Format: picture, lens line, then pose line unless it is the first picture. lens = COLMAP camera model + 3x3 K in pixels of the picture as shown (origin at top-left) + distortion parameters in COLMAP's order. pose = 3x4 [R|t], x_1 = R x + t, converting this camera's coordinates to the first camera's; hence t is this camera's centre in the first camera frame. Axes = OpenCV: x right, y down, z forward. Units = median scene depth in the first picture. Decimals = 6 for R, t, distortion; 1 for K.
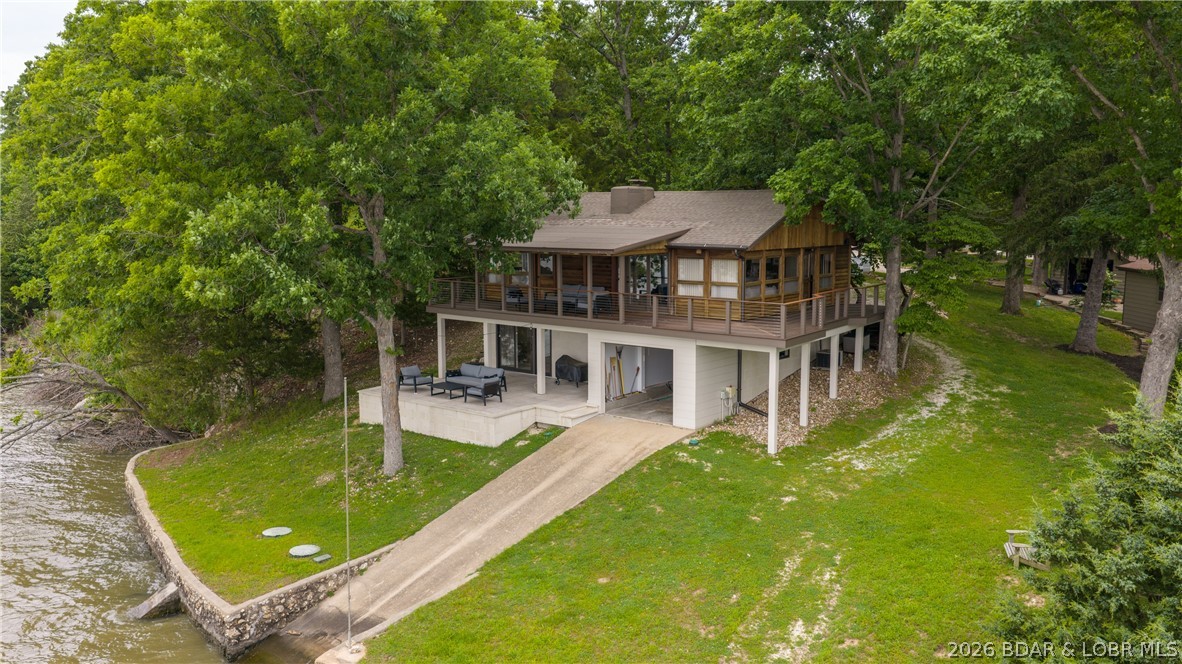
lens RADIAL K [[968.6, 0, 591.0], [0, 968.6, 332.0], [0, 0, 1]] dist [-0.001279, -0.004612]
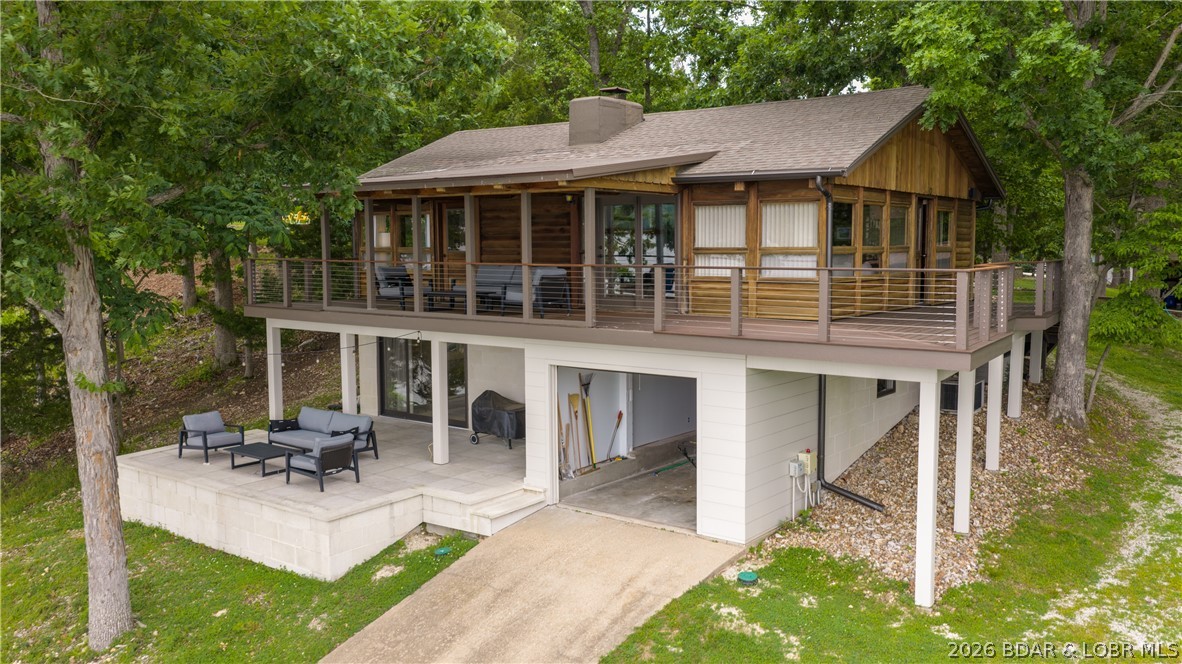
lens RADIAL K [[968.6, 0, 591.0], [0, 968.6, 332.0], [0, 0, 1]] dist [-0.001279, -0.004612]
pose [[0.999318, -0.003865, 0.036732, 0.013469], [0.005230, 0.999297, -0.037122, 0.012361], [-0.036563, 0.037288, 0.998635, 0.493000]]
